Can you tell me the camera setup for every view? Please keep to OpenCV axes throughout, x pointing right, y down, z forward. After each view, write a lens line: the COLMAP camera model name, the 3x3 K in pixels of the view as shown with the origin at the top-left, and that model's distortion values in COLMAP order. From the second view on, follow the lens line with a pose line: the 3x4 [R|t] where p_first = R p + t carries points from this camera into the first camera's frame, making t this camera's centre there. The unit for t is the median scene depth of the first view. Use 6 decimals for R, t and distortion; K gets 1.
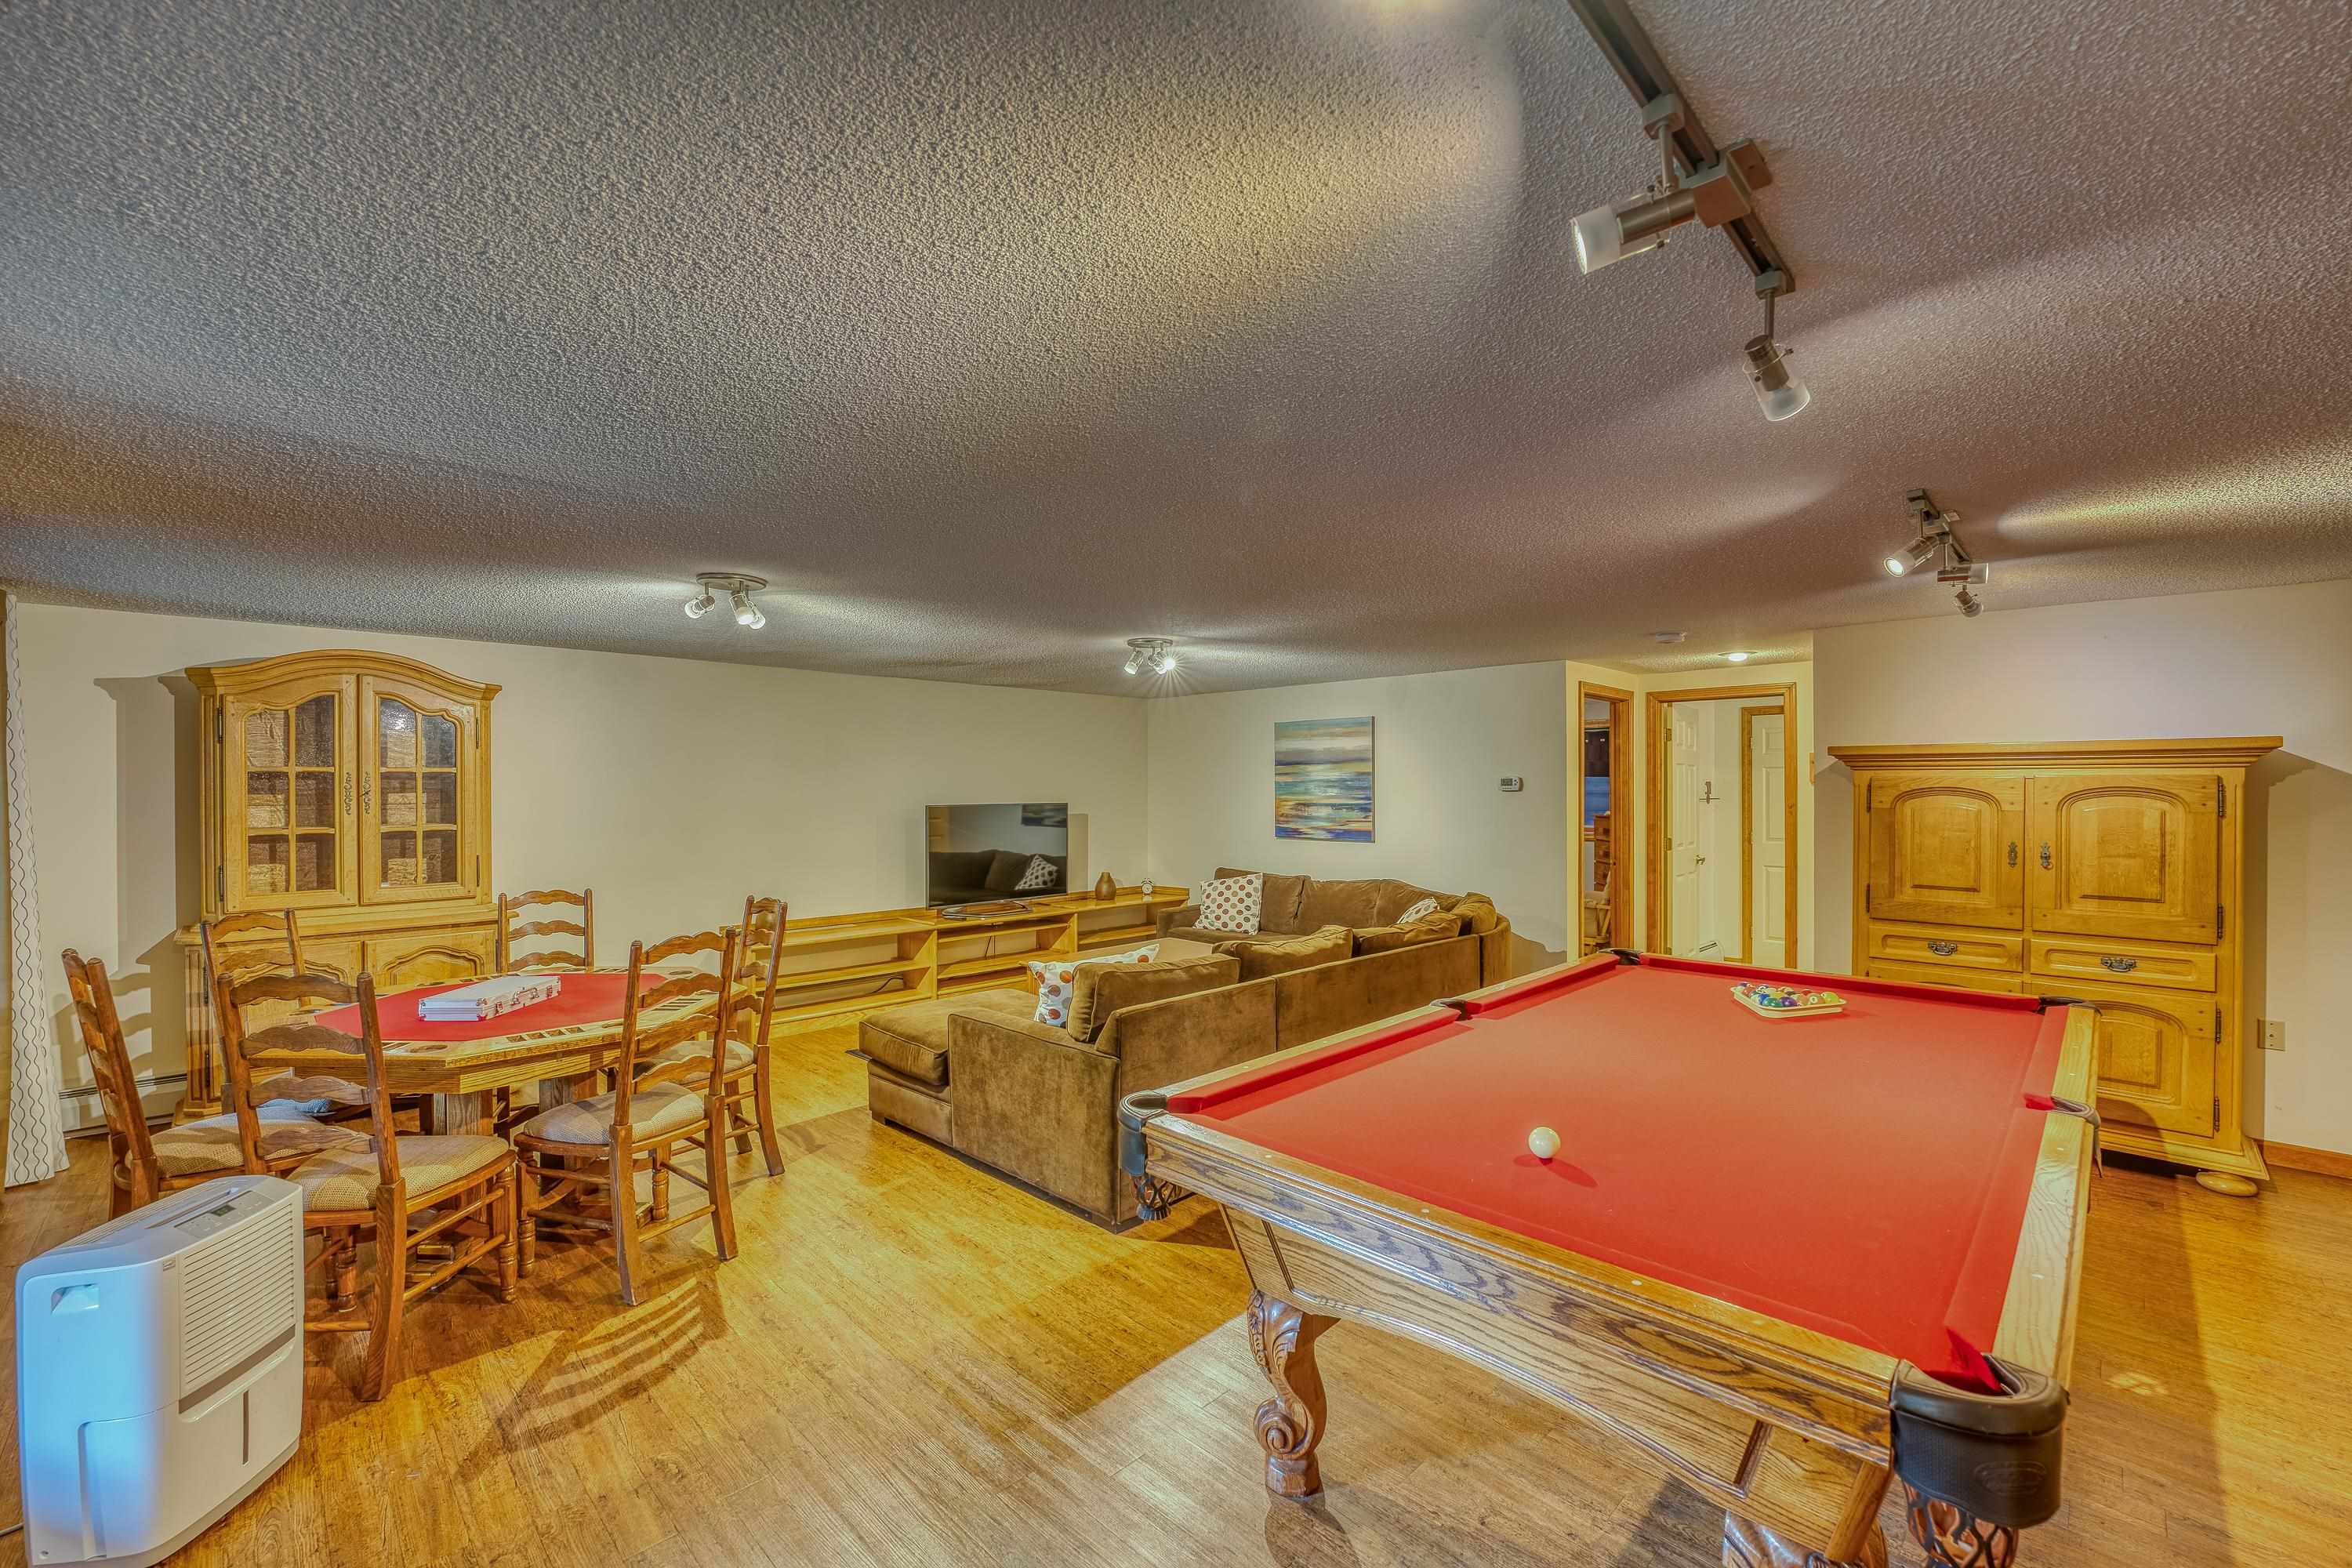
lens RADIAL K [[965.0, 0, 1172.5], [0, 965.0, 787.7], [0, 0, 1]] dist [-0.011915, 0.000050]
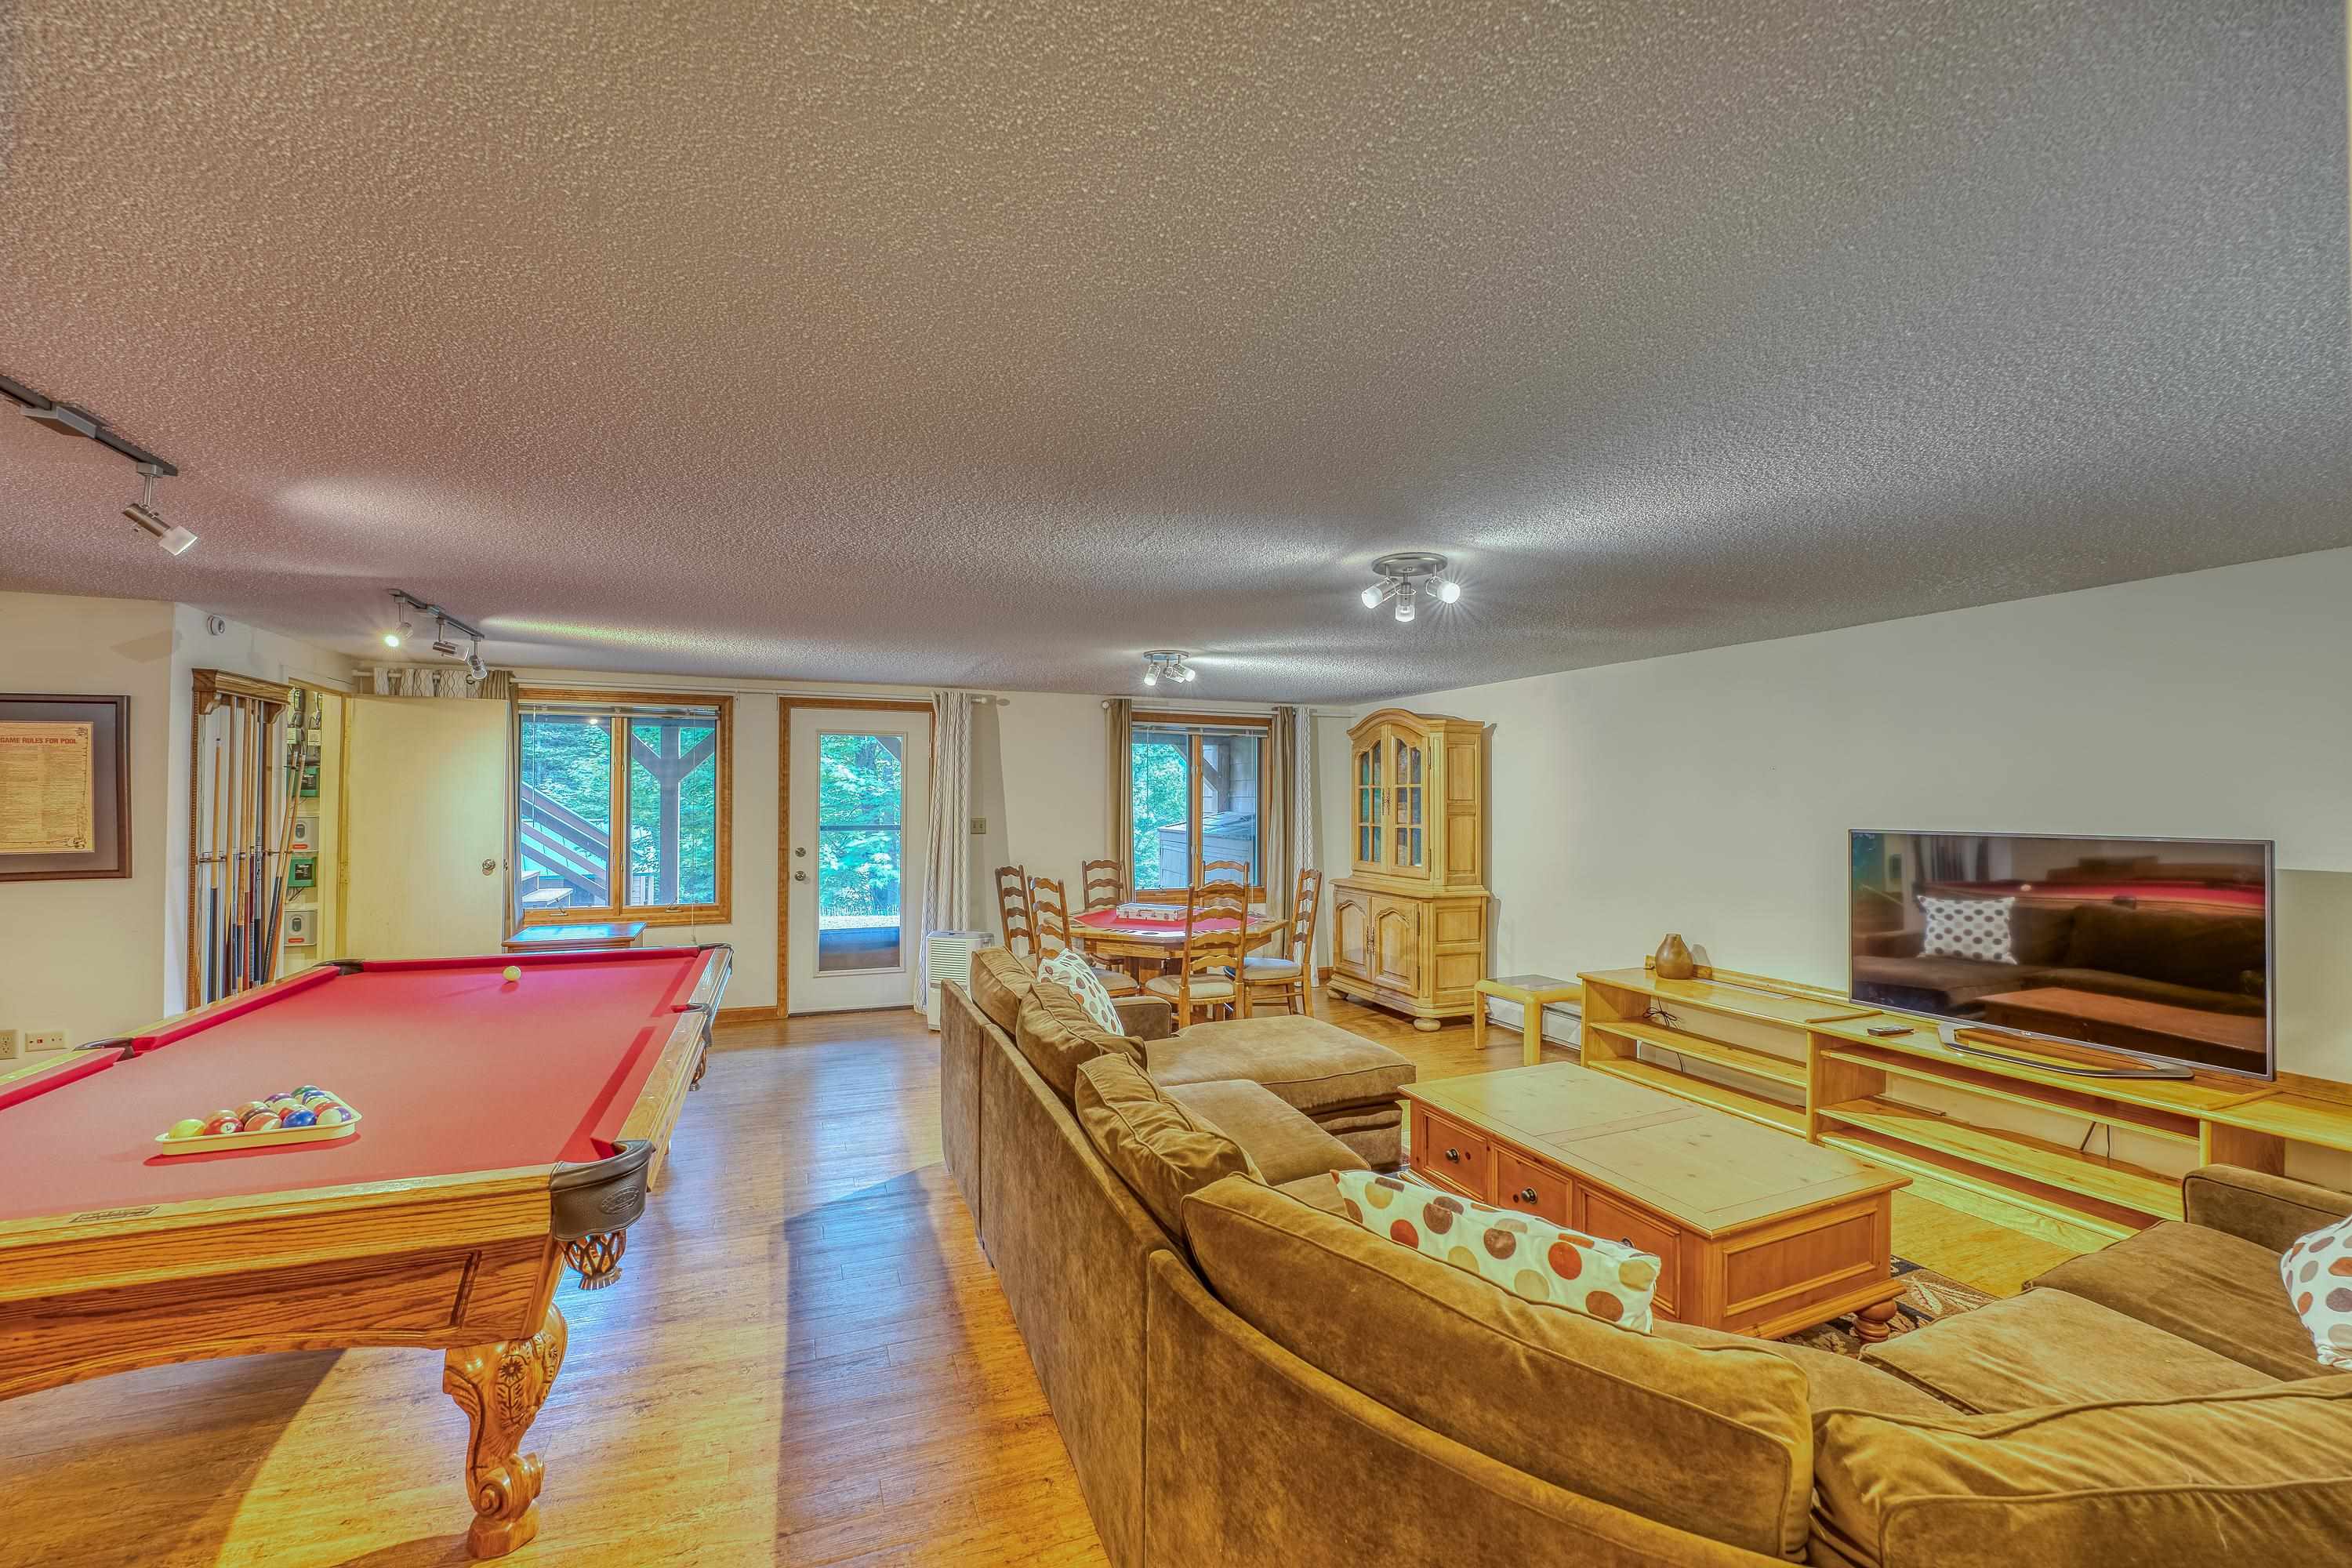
lens RADIAL K [[960.9, 0, 1178.8], [0, 960.9, 787.2], [0, 0, 1]] dist [-0.037700, 0.005132]
pose [[-0.401425, -0.012316, -0.915809, 0.456172], [-0.001219, 0.999916, -0.012913, -0.000343], [0.915891, -0.004067, -0.401406, 0.849665]]
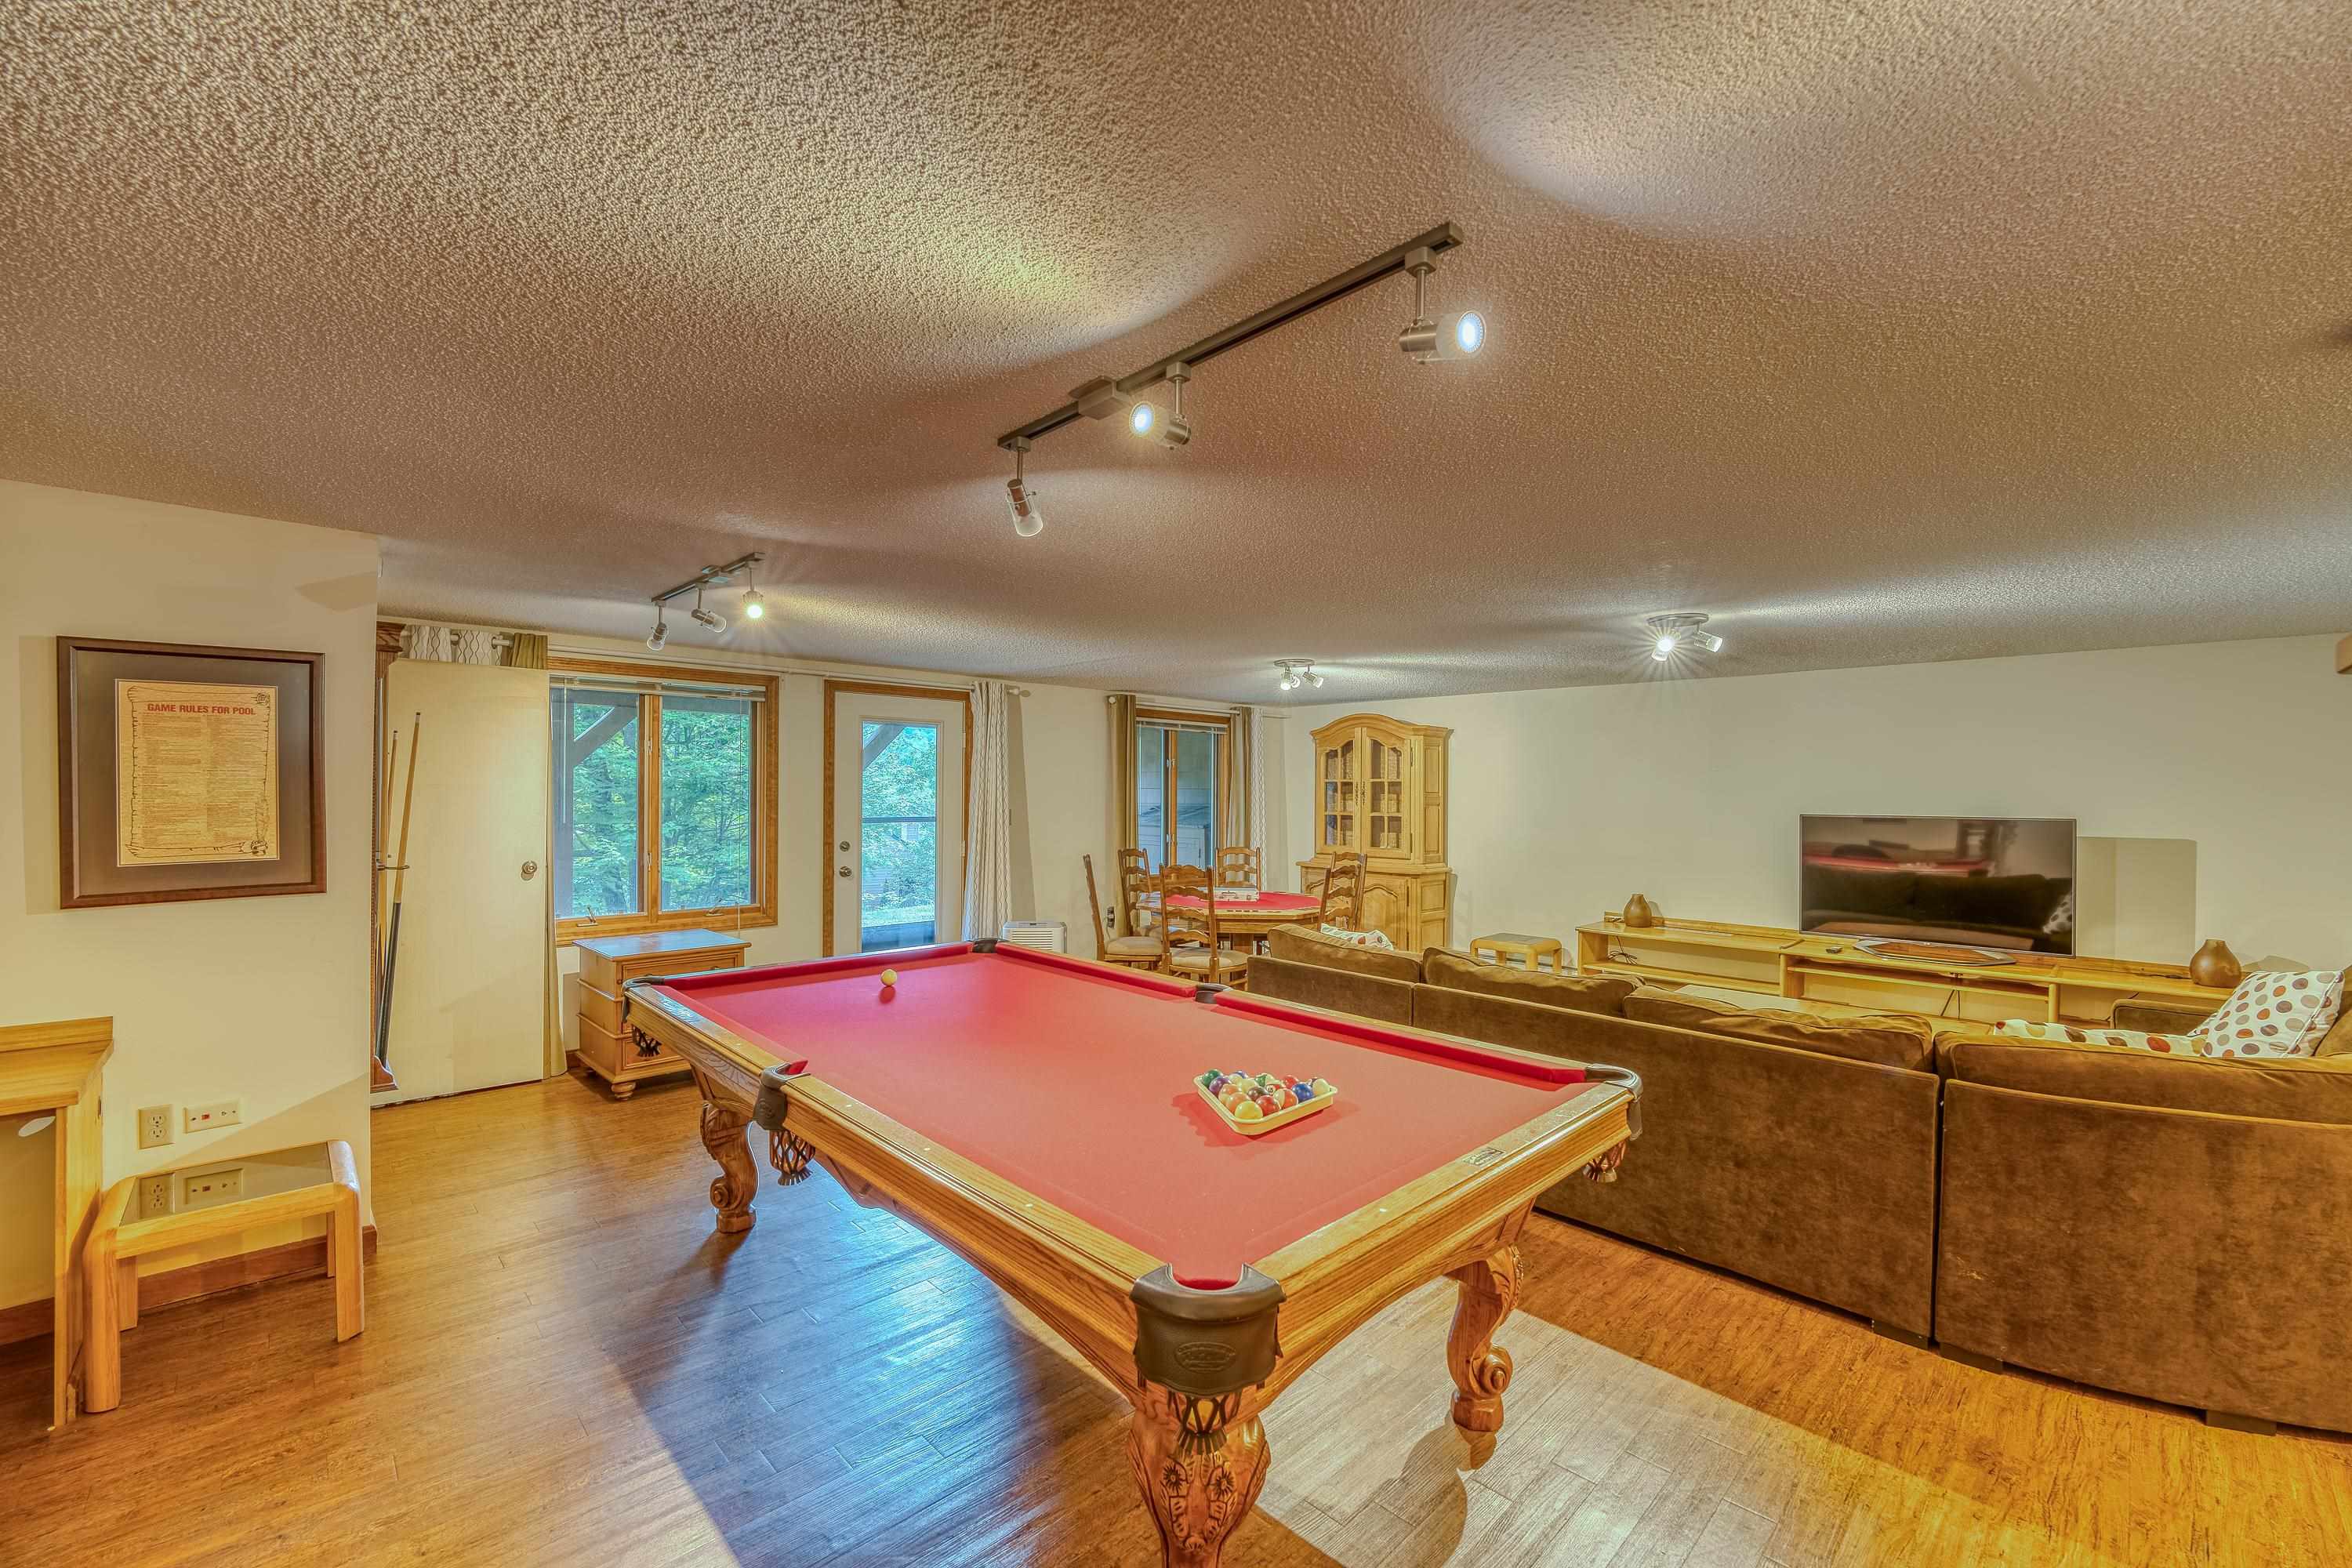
lens RADIAL K [[960.9, 0, 1171.0], [0, 960.9, 790.5], [0, 0, 1]] dist [-0.037700, 0.005132]
pose [[-0.026407, 0.000085, -0.999651, 0.621752], [-0.005057, 0.999987, 0.000219, -0.001114], [0.999638, 0.005061, -0.026407, 0.445401]]
